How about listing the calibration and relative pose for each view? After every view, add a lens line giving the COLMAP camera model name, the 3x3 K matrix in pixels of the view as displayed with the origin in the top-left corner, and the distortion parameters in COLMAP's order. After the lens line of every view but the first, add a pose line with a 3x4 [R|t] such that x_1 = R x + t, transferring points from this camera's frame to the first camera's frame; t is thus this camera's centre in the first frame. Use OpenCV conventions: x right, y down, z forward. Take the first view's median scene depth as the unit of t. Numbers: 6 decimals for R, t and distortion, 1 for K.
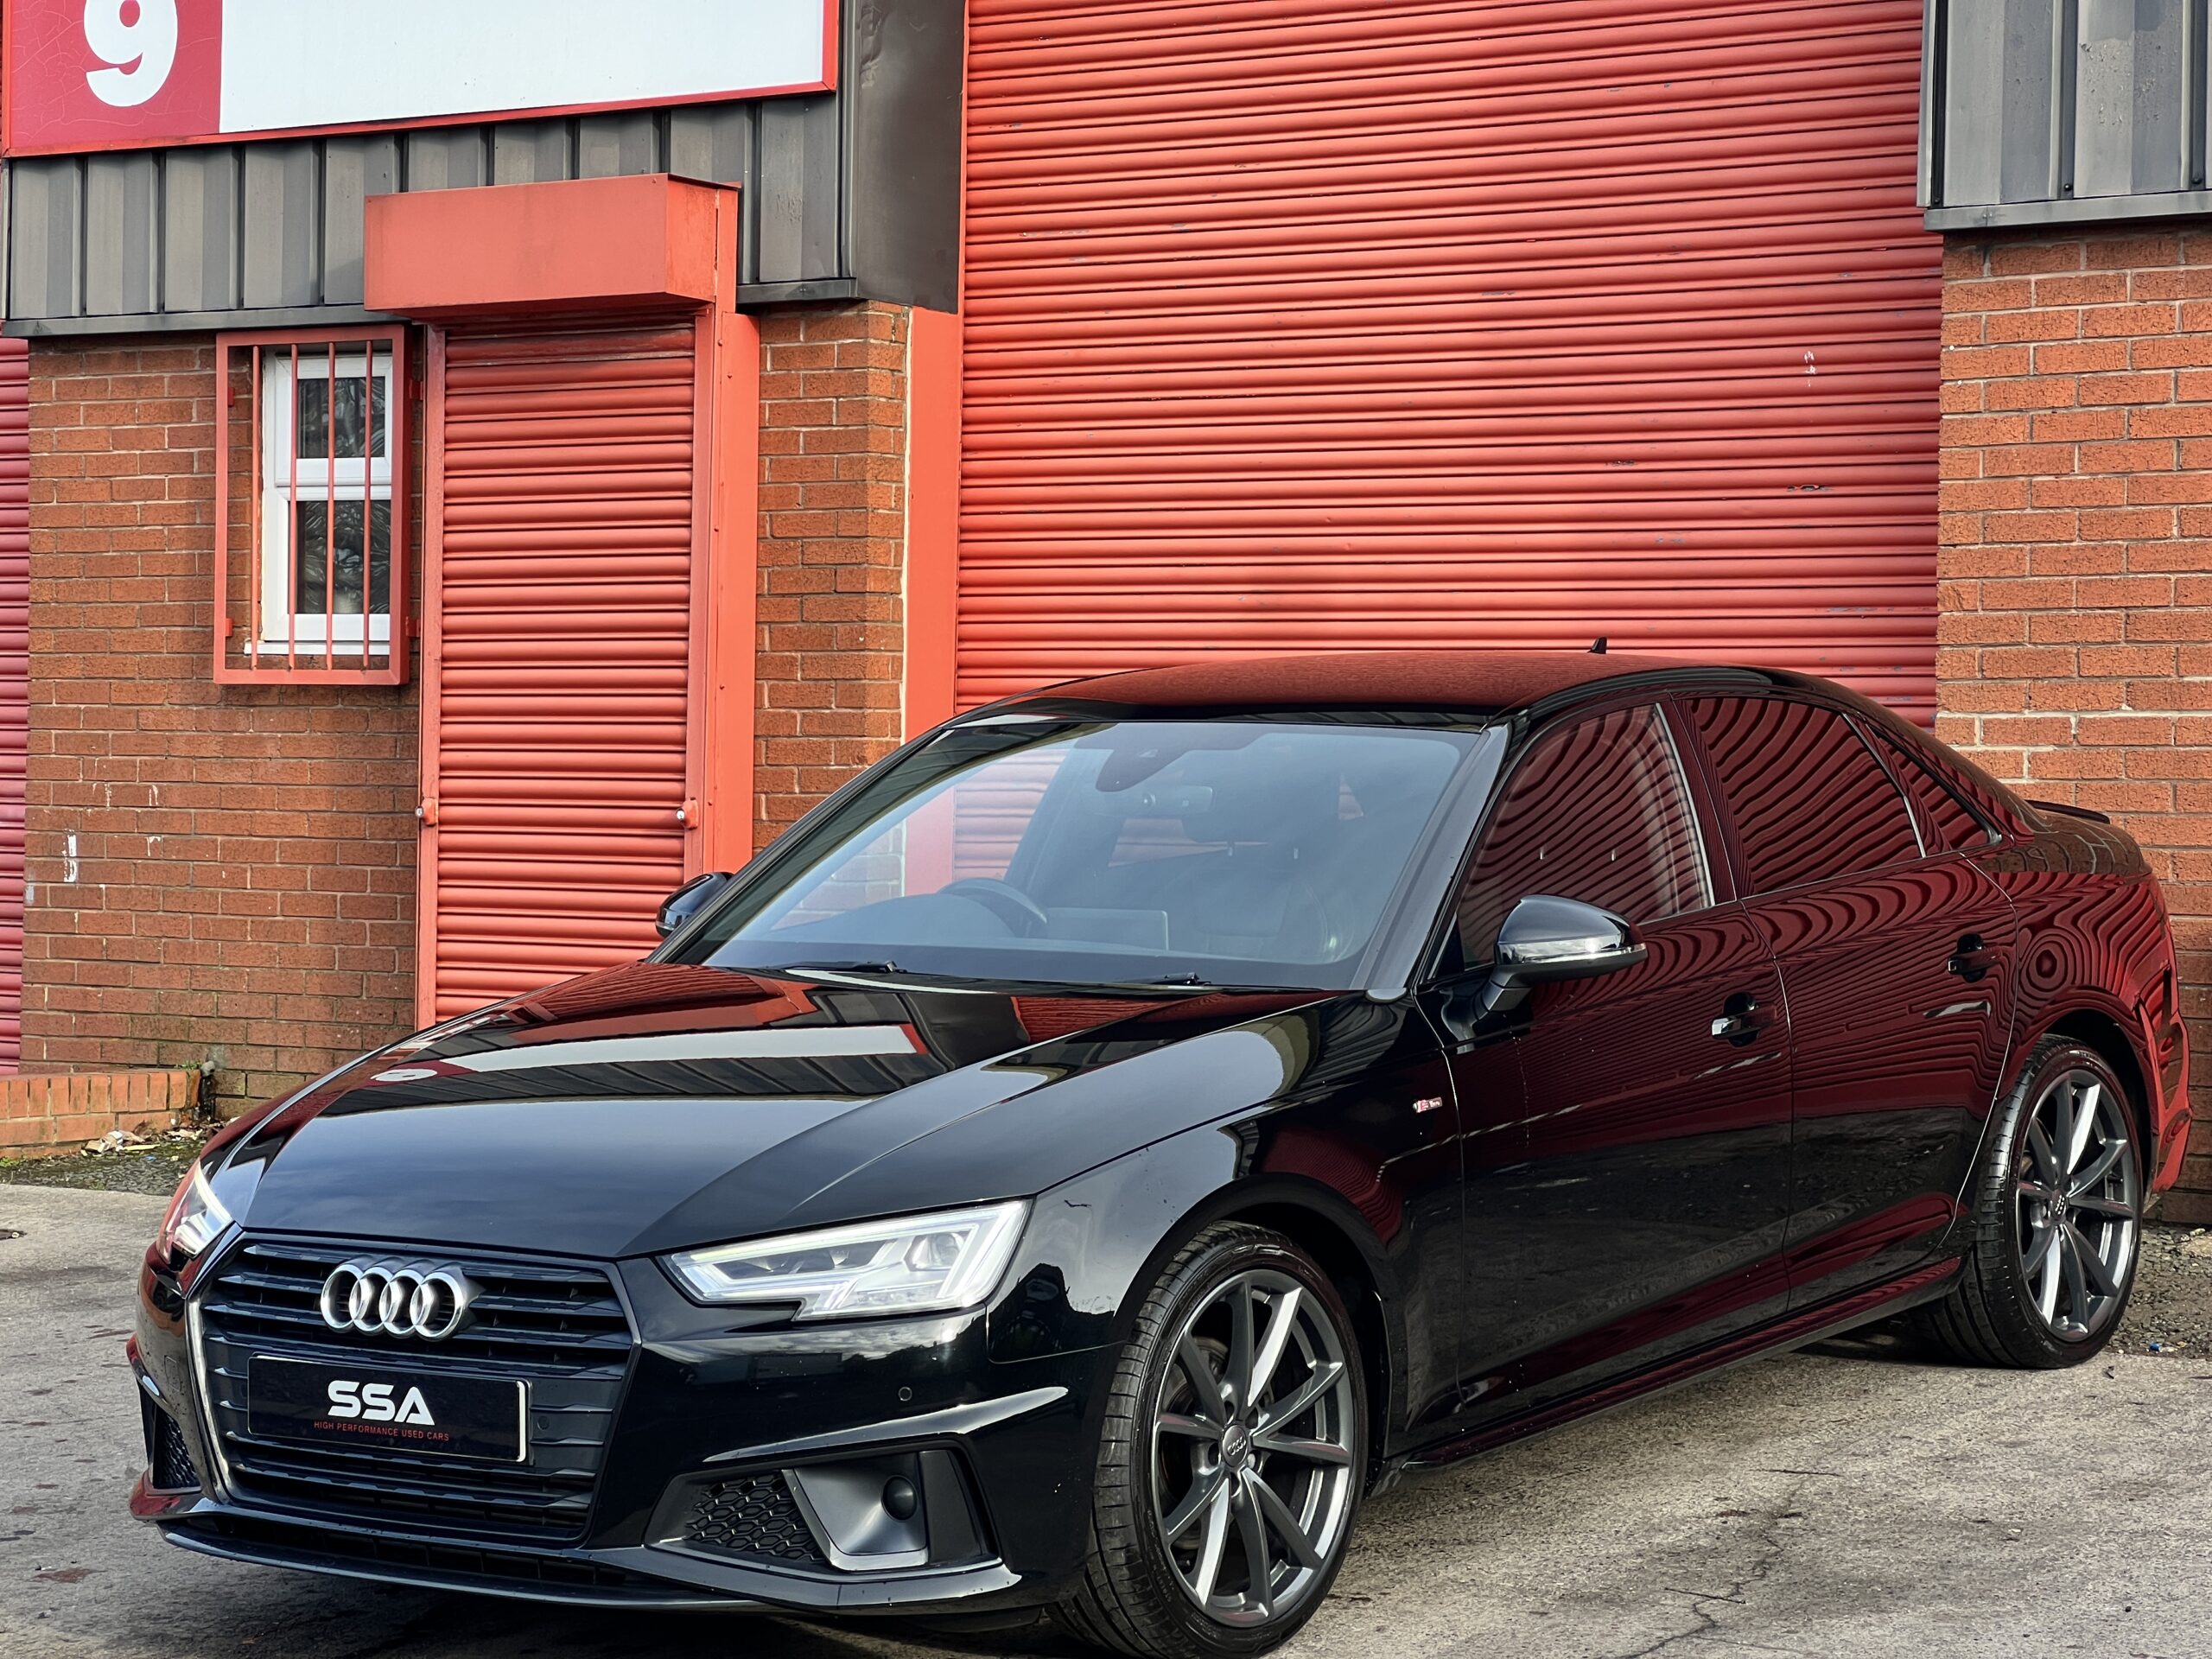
lens RADIAL K [[4976.6, 0, 1050.1], [0, 4976.6, 816.5], [0, 0, 1]] dist [0.233871, 0.000000]
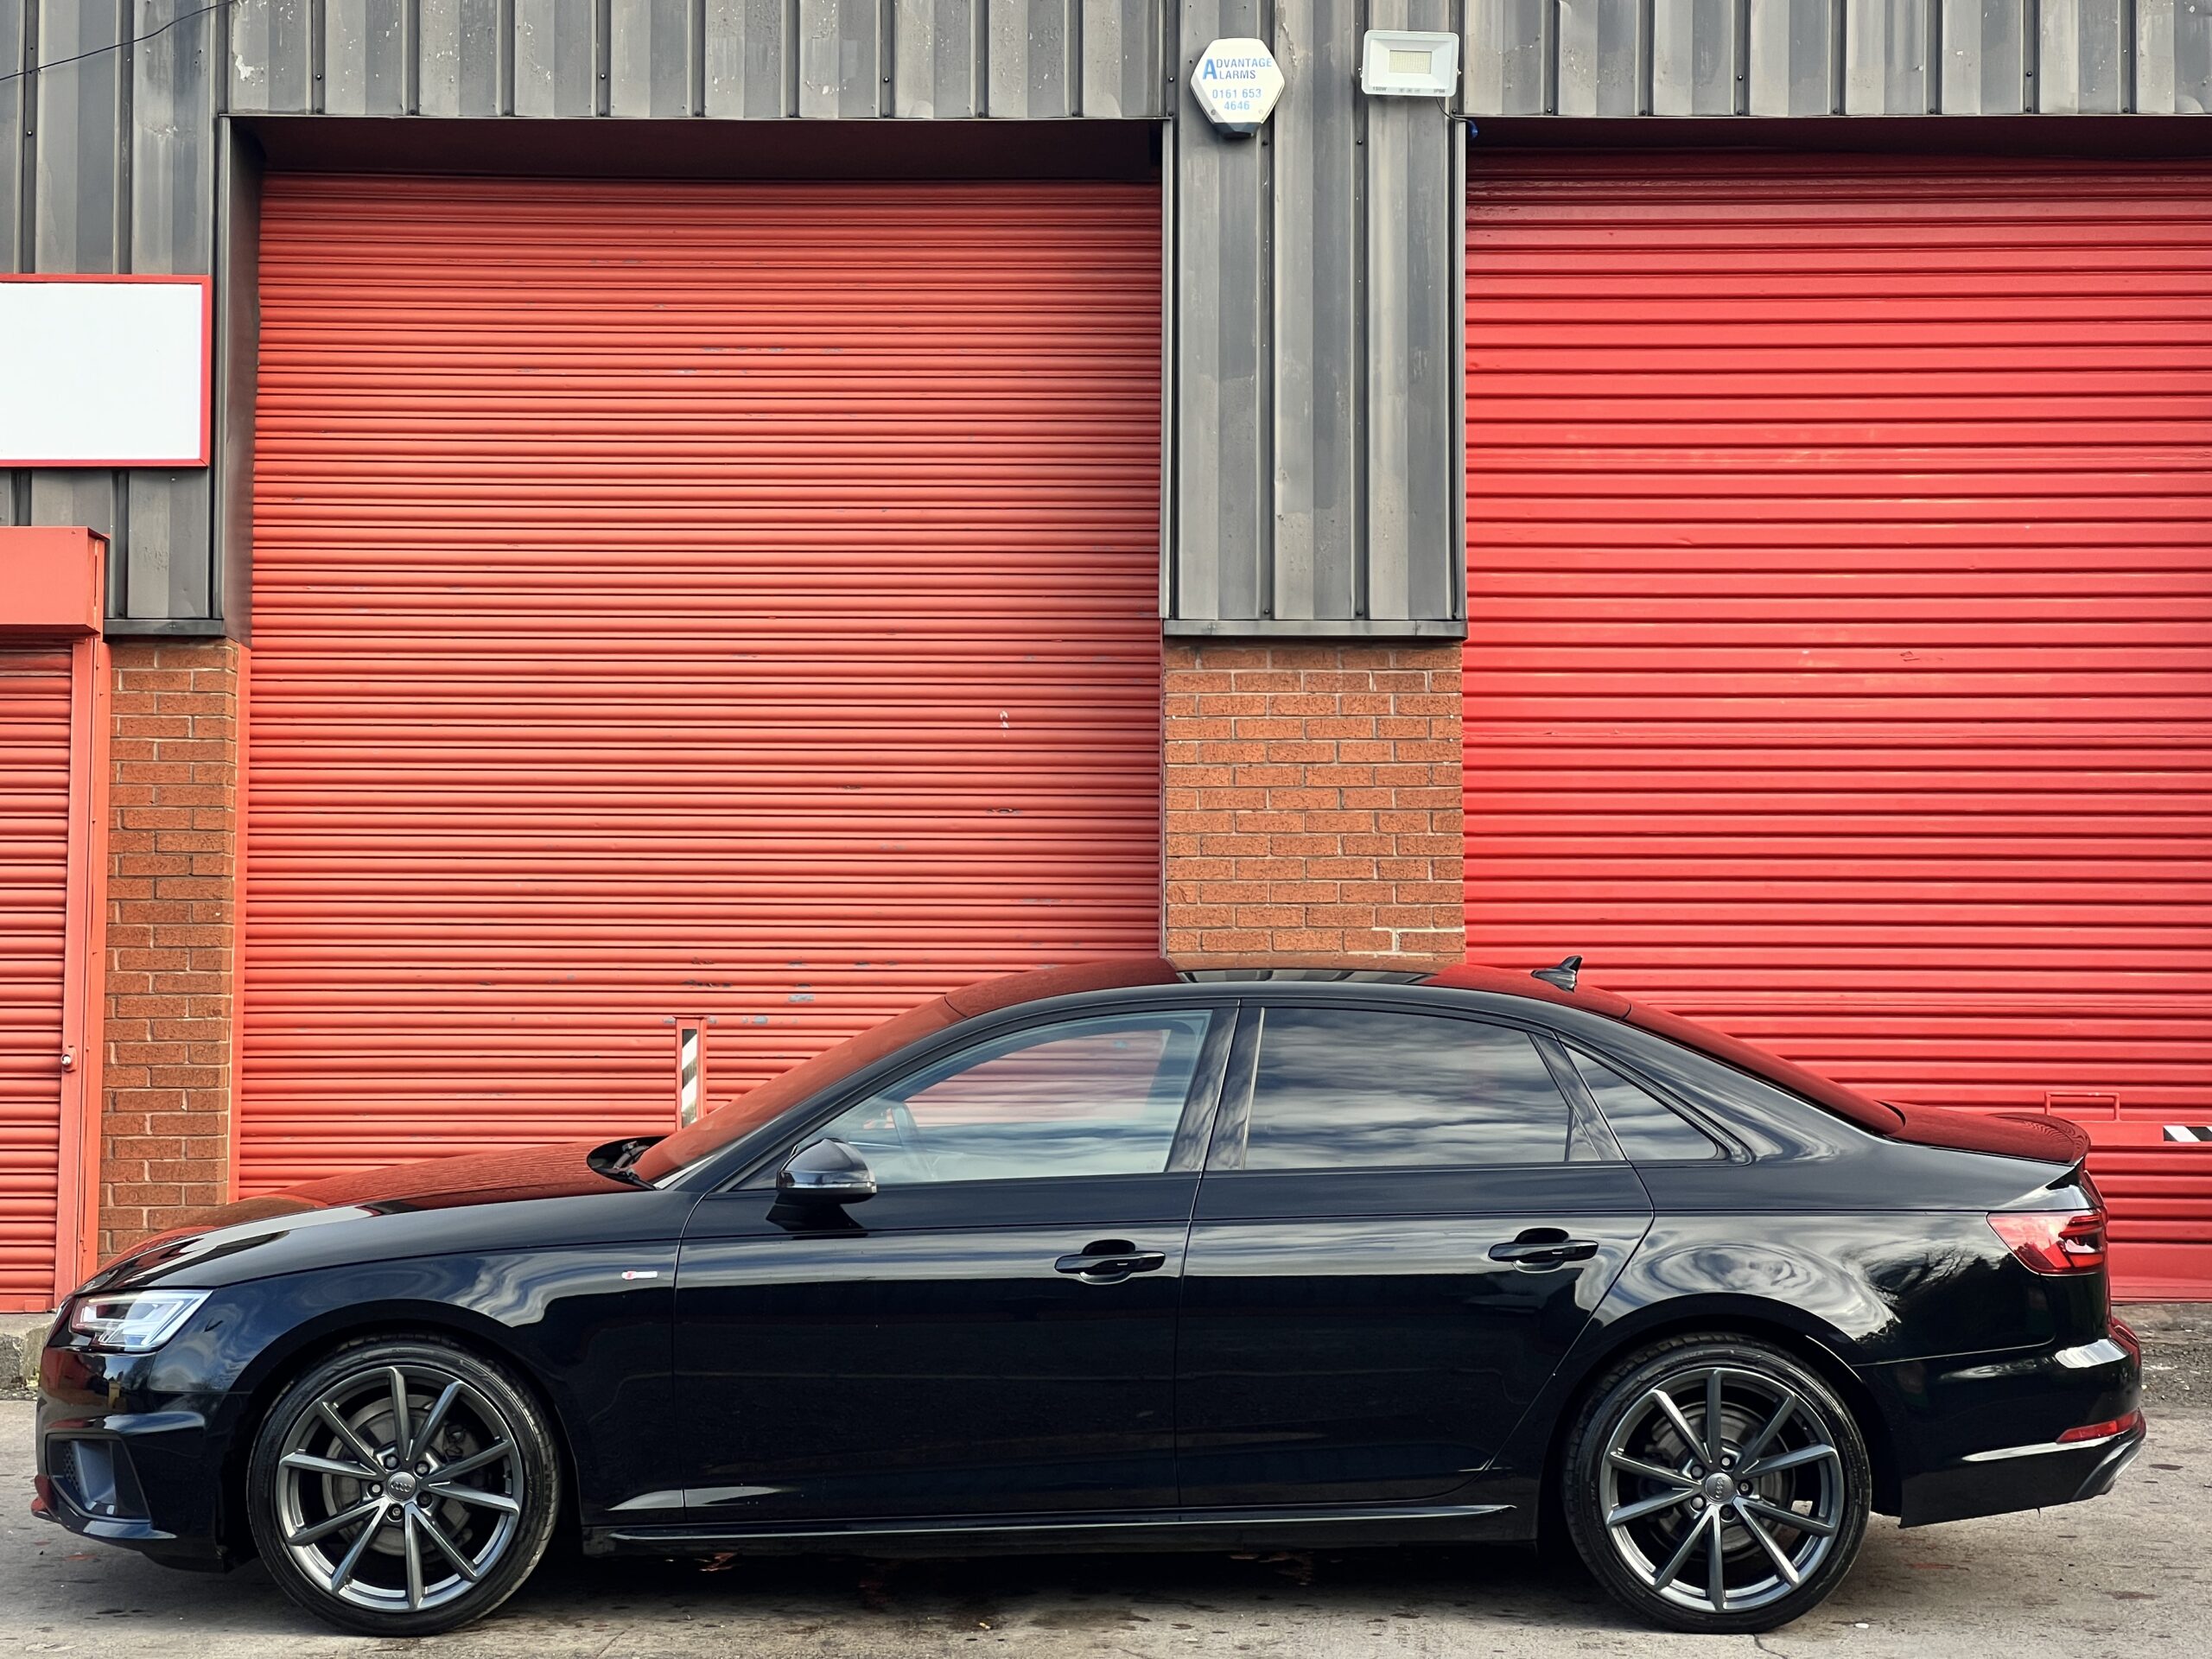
lens RADIAL K [[4976.6, 0, 1076.9], [0, 4976.6, 748.6], [0, 0, 1]] dist [0.233871, 0.000000]
pose [[0.833143, 0.029383, 0.552277, -0.622075], [0.010328, 0.997587, -0.068655, 0.011805], [-0.552962, 0.062904, 0.830829, -0.152976]]
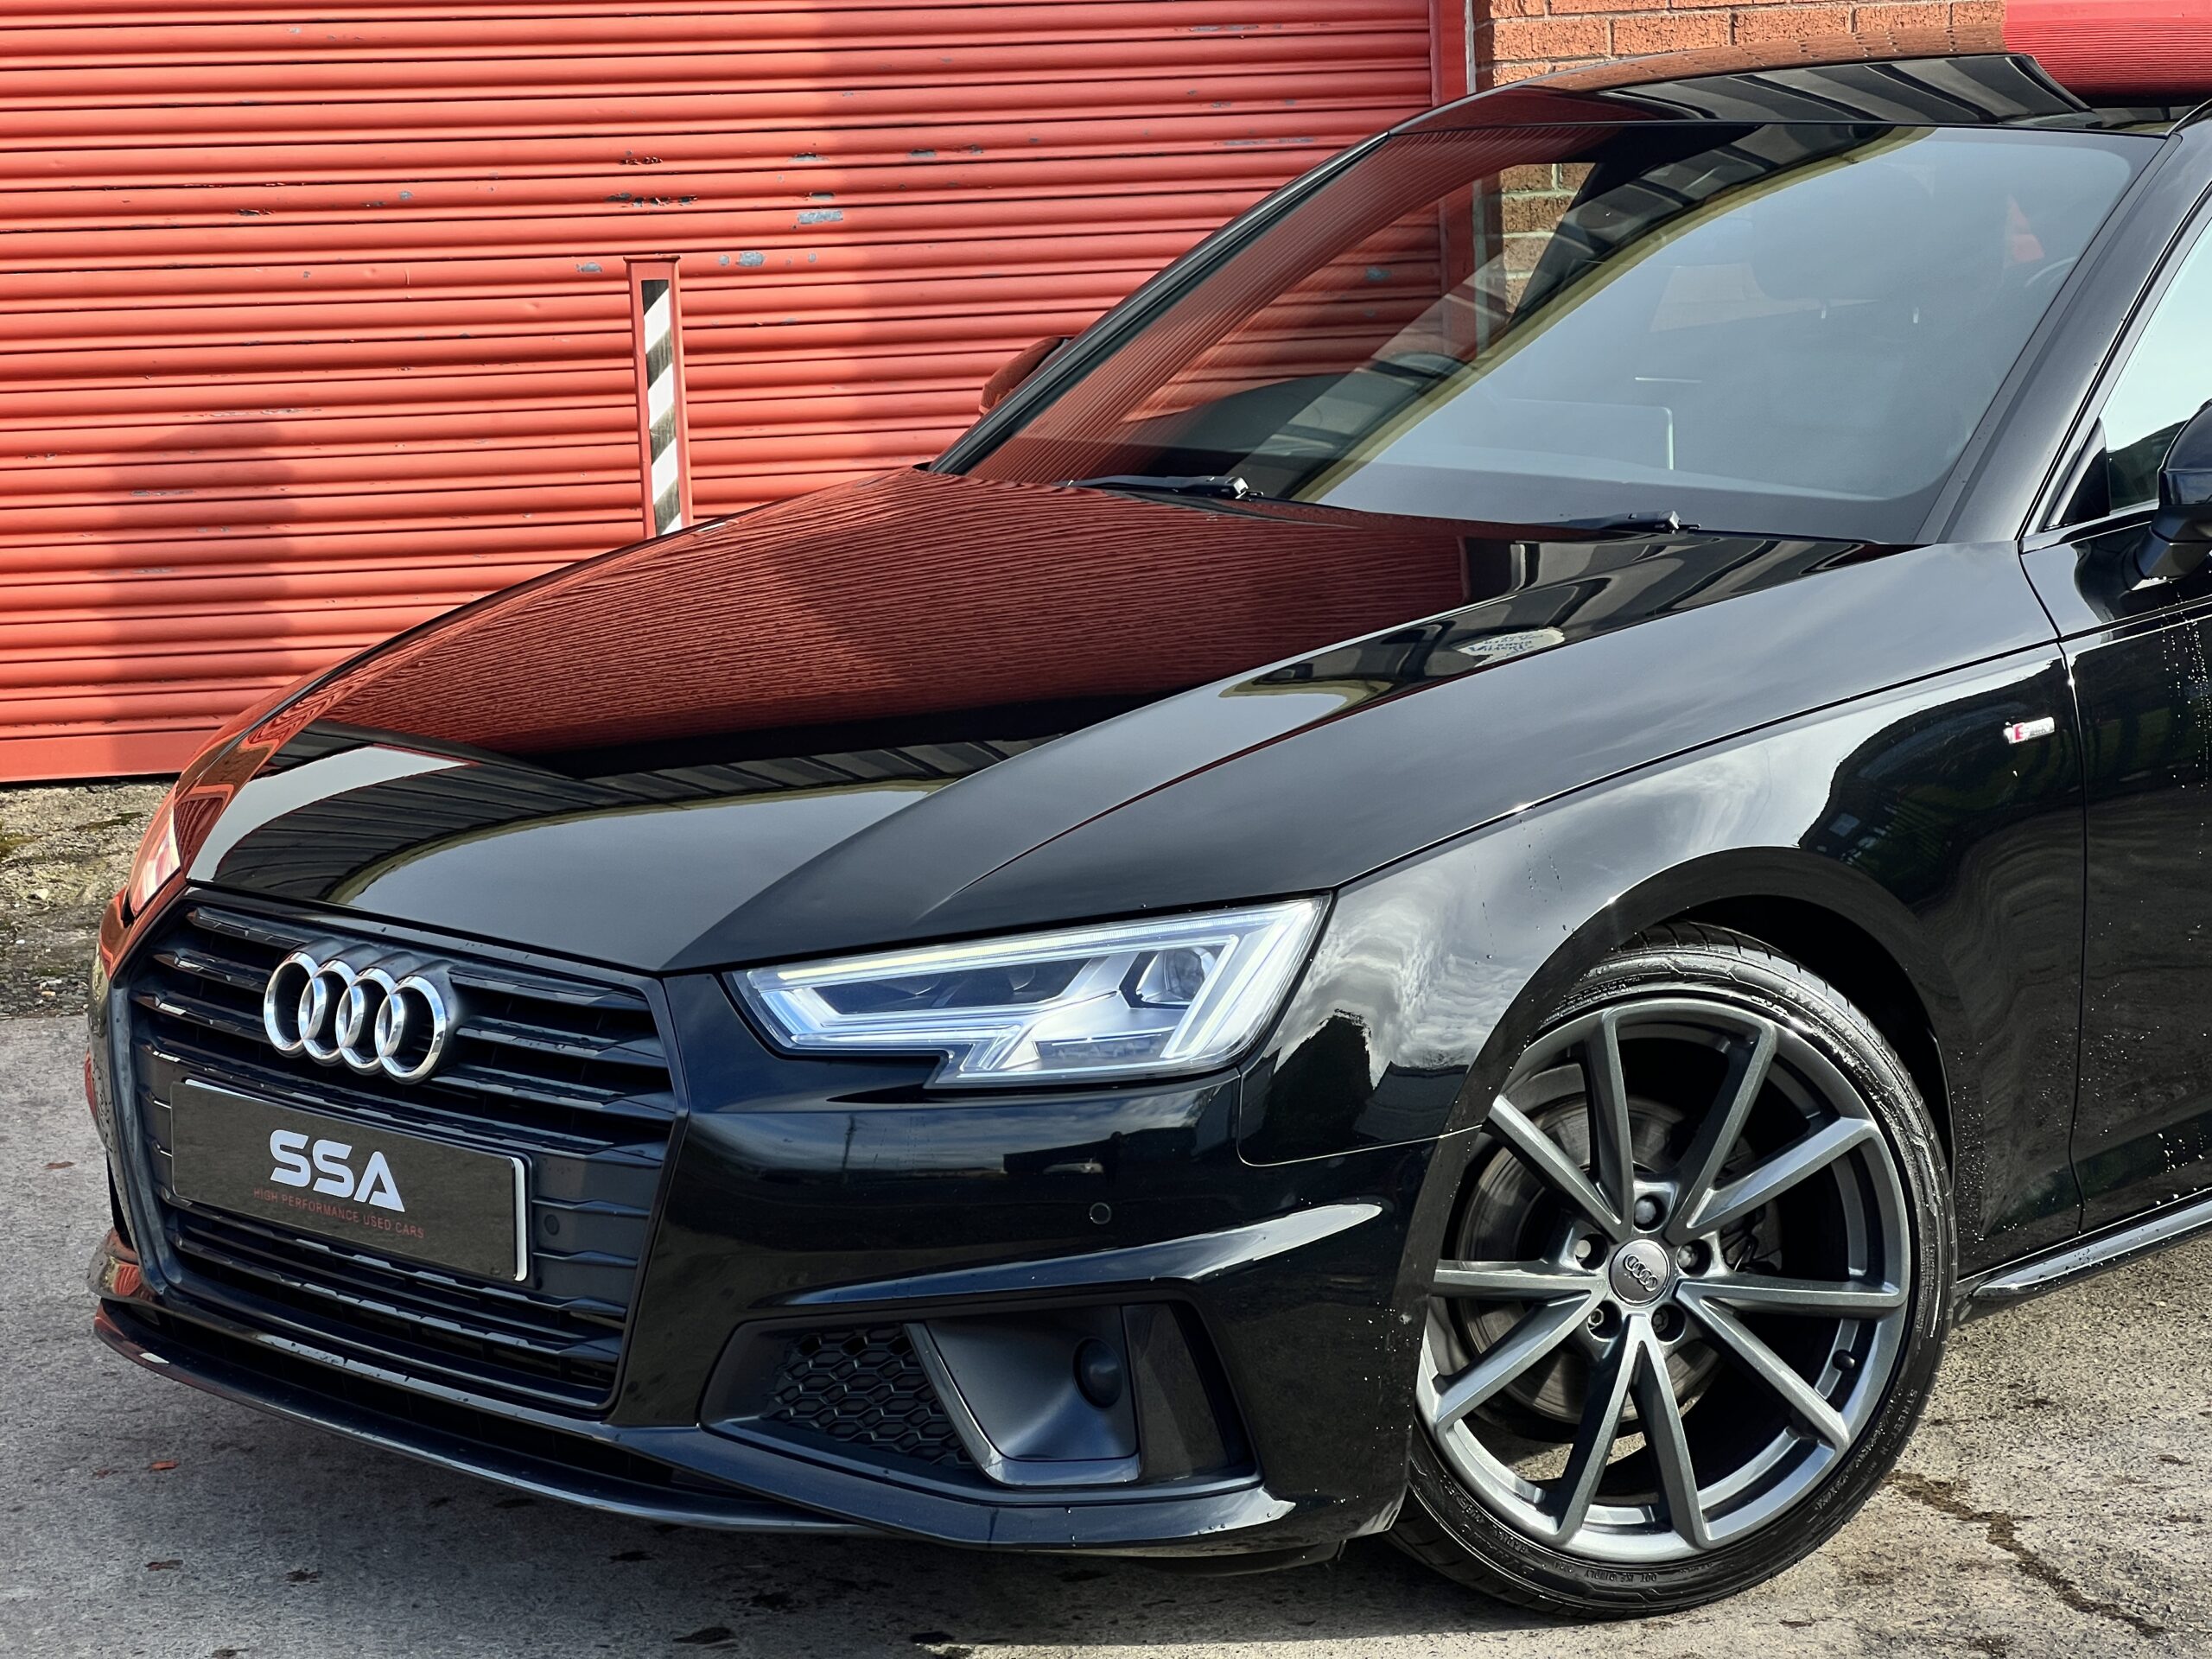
lens RADIAL K [[4976.6, 0, 1036.6], [0, 4976.6, 705.5], [0, 0, 1]] dist [0.233871, 0.000000]
pose [[0.743539, -0.093221, 0.662163, -0.412683], [0.054078, 0.995374, 0.079408, 0.000470], [-0.666502, -0.023234, 0.745141, 0.459144]]
